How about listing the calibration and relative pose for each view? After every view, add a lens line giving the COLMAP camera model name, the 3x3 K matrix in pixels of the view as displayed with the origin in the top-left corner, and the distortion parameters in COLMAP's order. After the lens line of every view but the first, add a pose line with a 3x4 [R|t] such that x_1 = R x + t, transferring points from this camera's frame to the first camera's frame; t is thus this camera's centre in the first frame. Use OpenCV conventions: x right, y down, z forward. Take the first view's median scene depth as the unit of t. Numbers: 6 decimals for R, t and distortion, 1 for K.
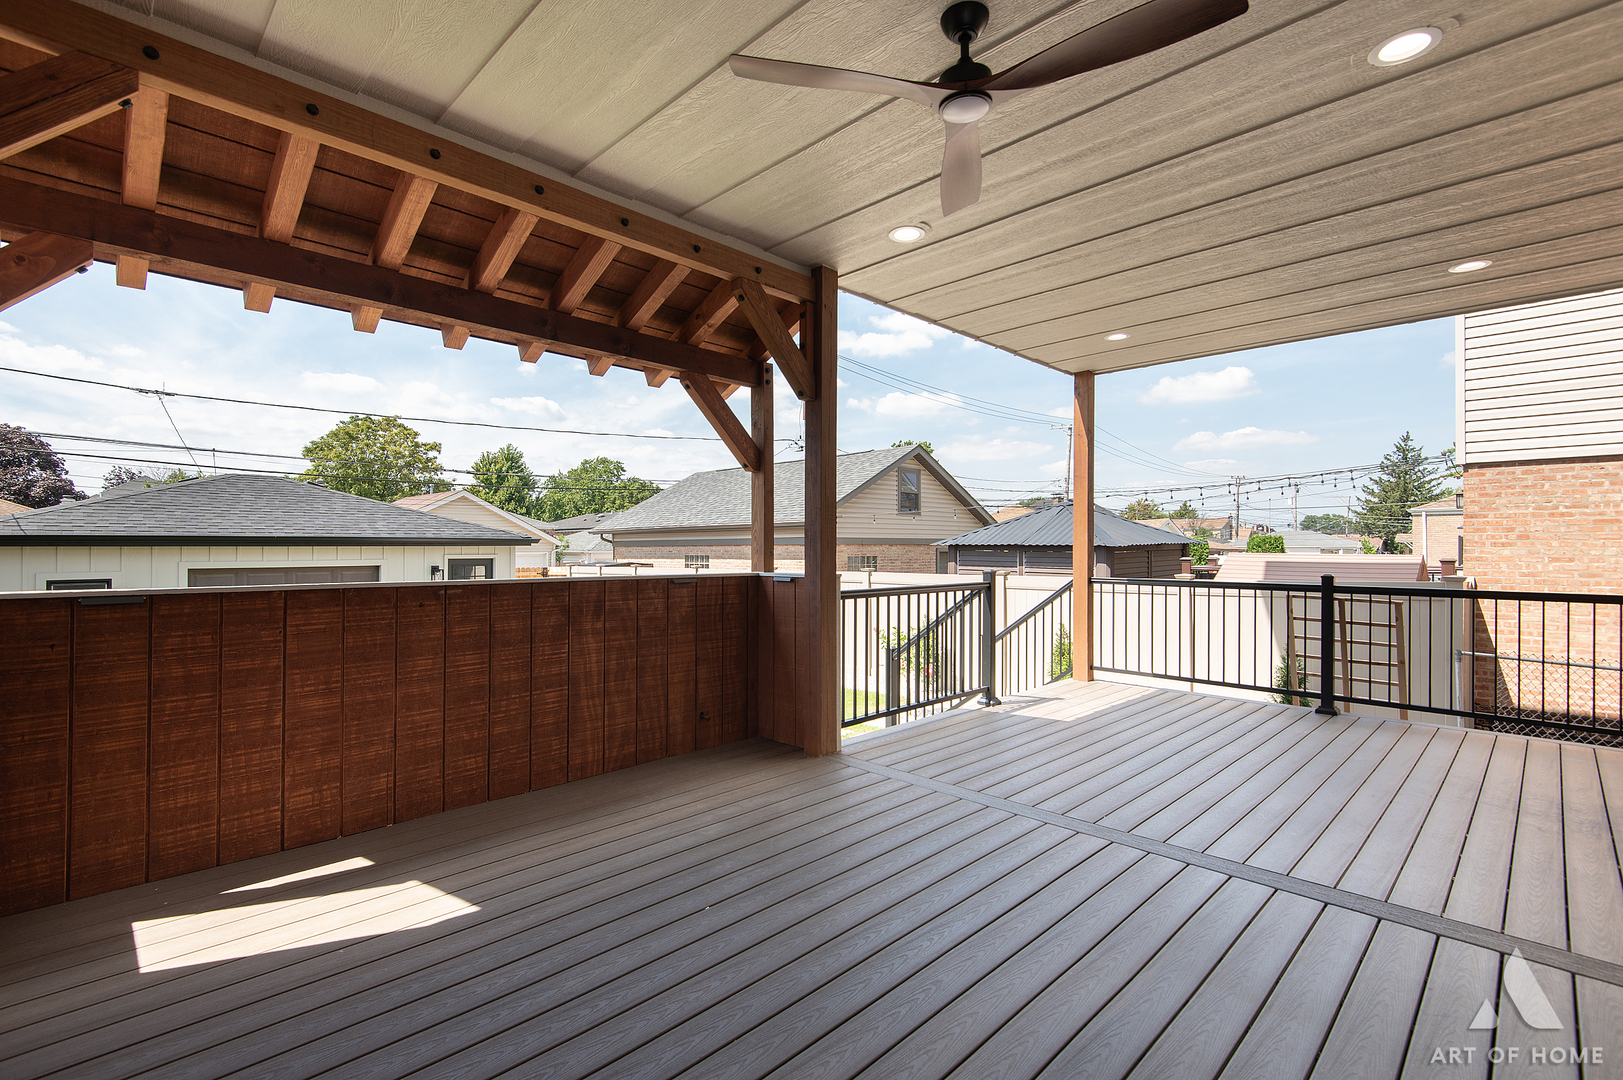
lens RADIAL K [[731.5, 0, 807.6], [0, 731.5, 543.1], [0, 0, 1]] dist [0.026868, -0.014388]
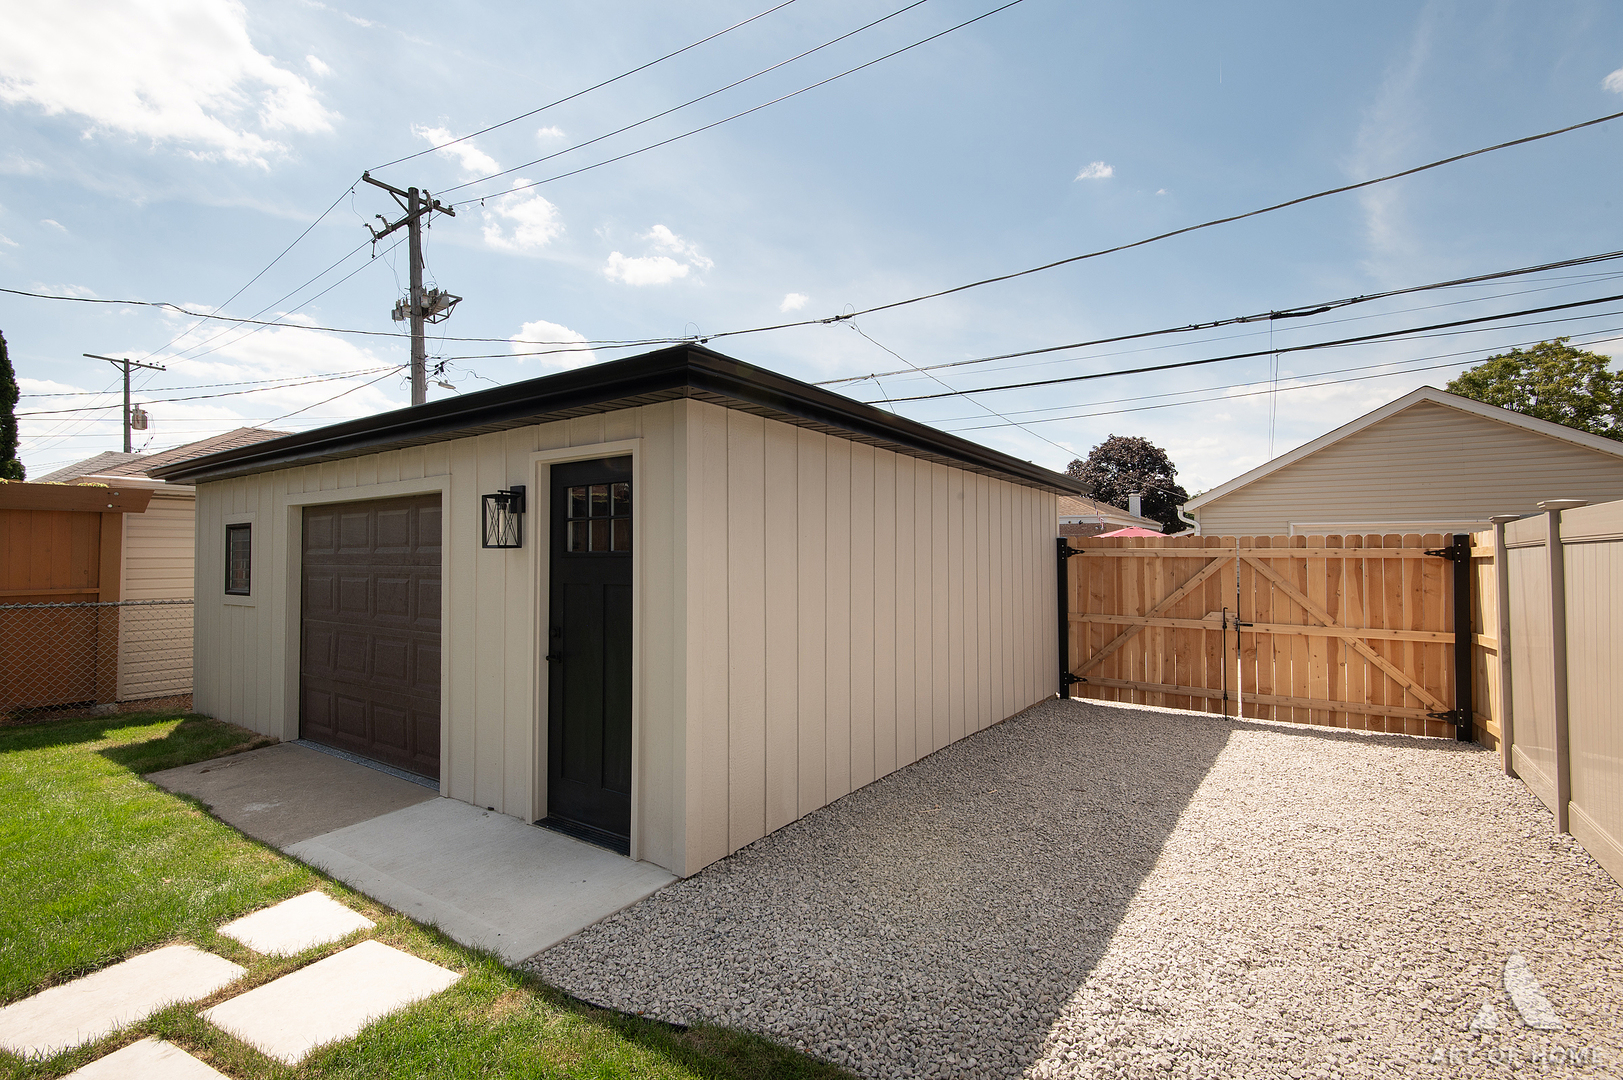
lens RADIAL K [[731.5, 0, 807.6], [0, 731.5, 543.1], [0, 0, 1]] dist [0.026868, -0.014388]
pose [[0.175932, -0.017839, -0.984241, -0.187873], [0.008597, 0.999825, -0.016585, 0.078657], [0.984365, -0.005544, 0.176055, 1.309765]]
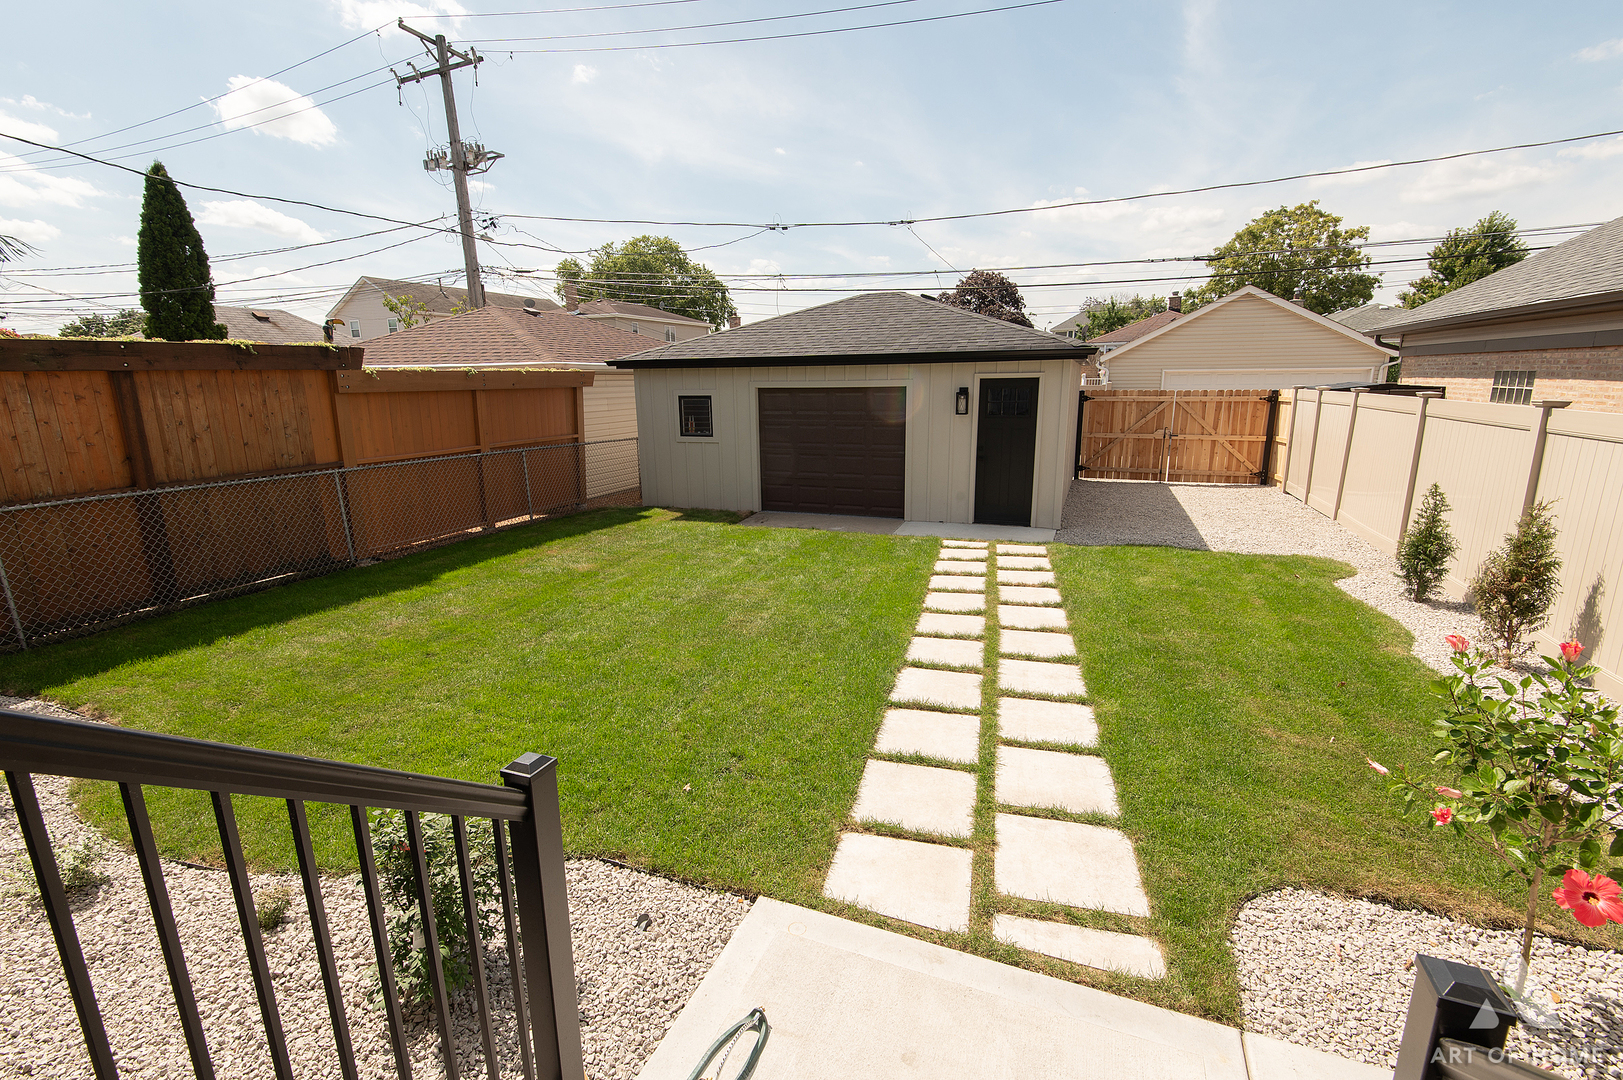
lens RADIAL K [[725.7, 0, 804.1], [0, 725.7, 549.3], [0, 0, 1]] dist [0.032590, -0.026371]
pose [[0.398648, 0.209834, -0.892776, 0.211546], [0.019836, 0.971273, 0.237141, 0.012614], [0.916889, -0.112245, 0.383034, 0.618971]]
